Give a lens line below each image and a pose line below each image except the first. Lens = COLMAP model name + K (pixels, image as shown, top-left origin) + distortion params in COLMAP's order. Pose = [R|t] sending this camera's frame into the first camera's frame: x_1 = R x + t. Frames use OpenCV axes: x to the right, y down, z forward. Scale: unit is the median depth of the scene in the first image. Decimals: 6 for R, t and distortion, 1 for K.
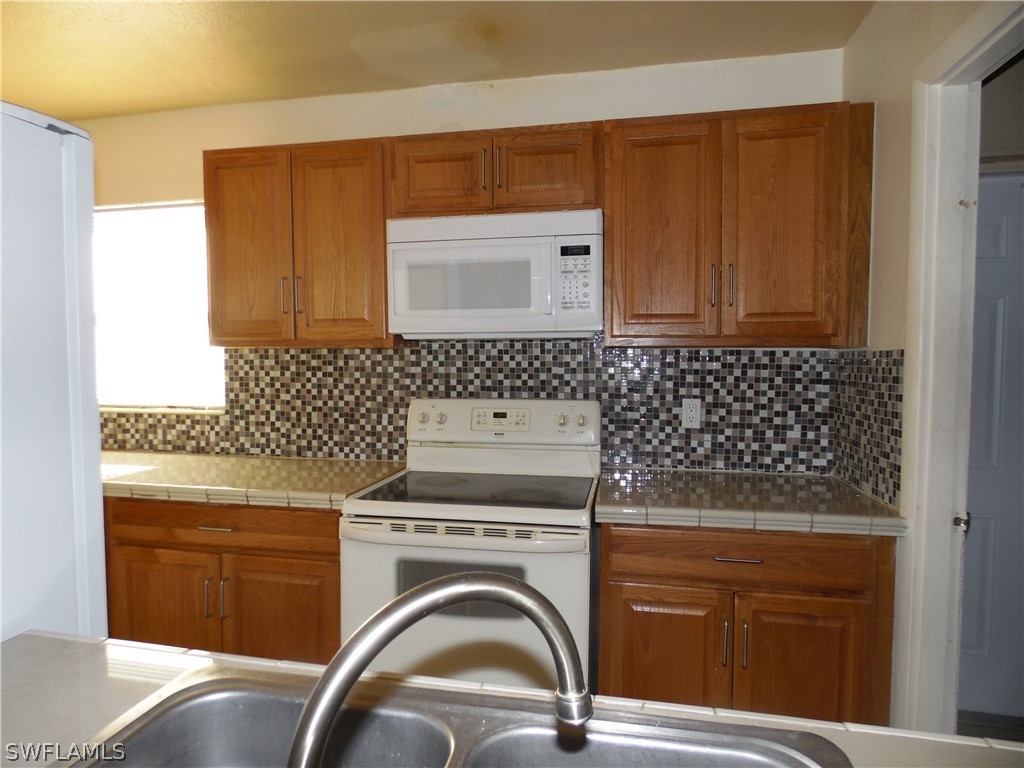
lens RADIAL K [[613.8, 0, 505.4], [0, 613.8, 383.6], [0, 0, 1]] dist [-0.007089, -0.000049]
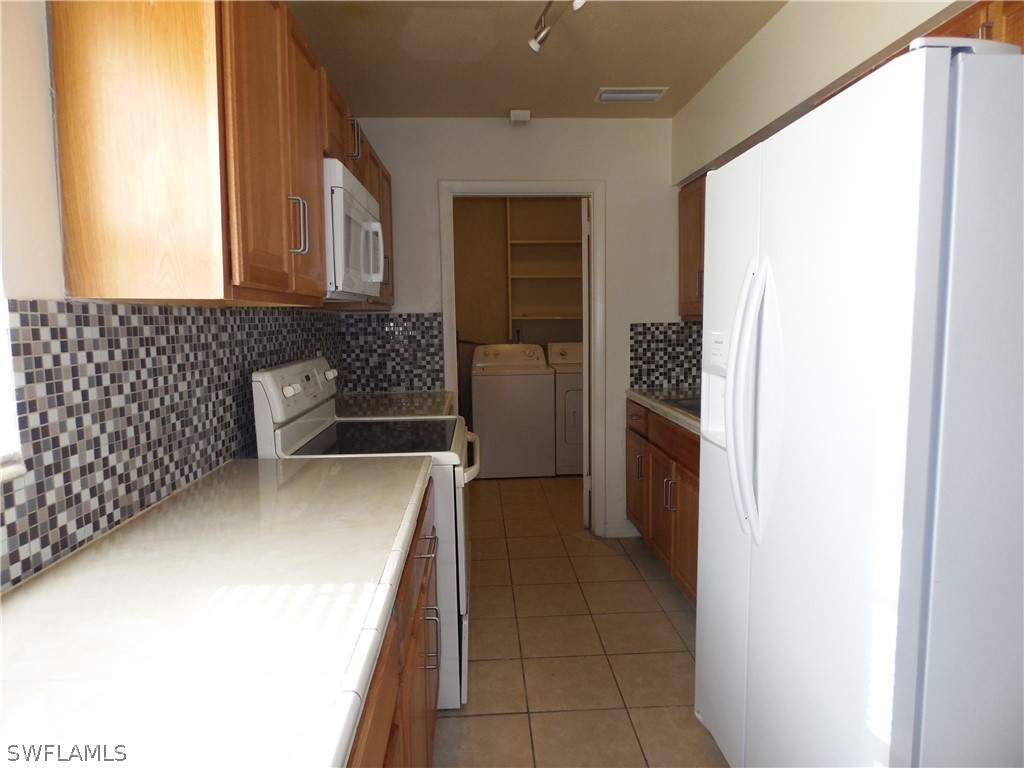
lens RADIAL K [[613.8, 0, 505.4], [0, 613.8, 383.6], [0, 0, 1]] dist [-0.007089, -0.000049]
pose [[-0.245516, -0.101933, 0.964018, -0.906958], [0.054904, 0.991398, 0.118811, -0.034095], [-0.967836, 0.082098, -0.237808, 0.806641]]
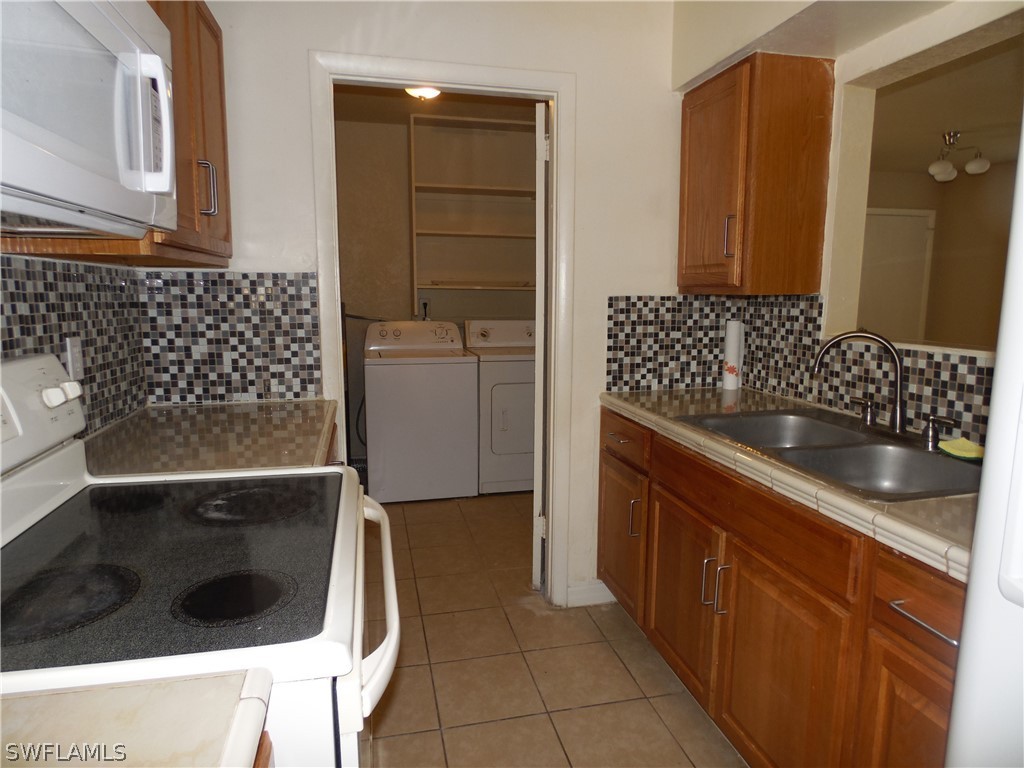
lens RADIAL K [[613.8, 0, 505.4], [0, 613.8, 383.6], [0, 0, 1]] dist [-0.007089, -0.000049]
pose [[-0.411210, -0.141296, 0.900523, -0.445665], [0.032168, 0.985048, 0.169247, -0.020979], [-0.910973, 0.098564, -0.400517, 0.725488]]
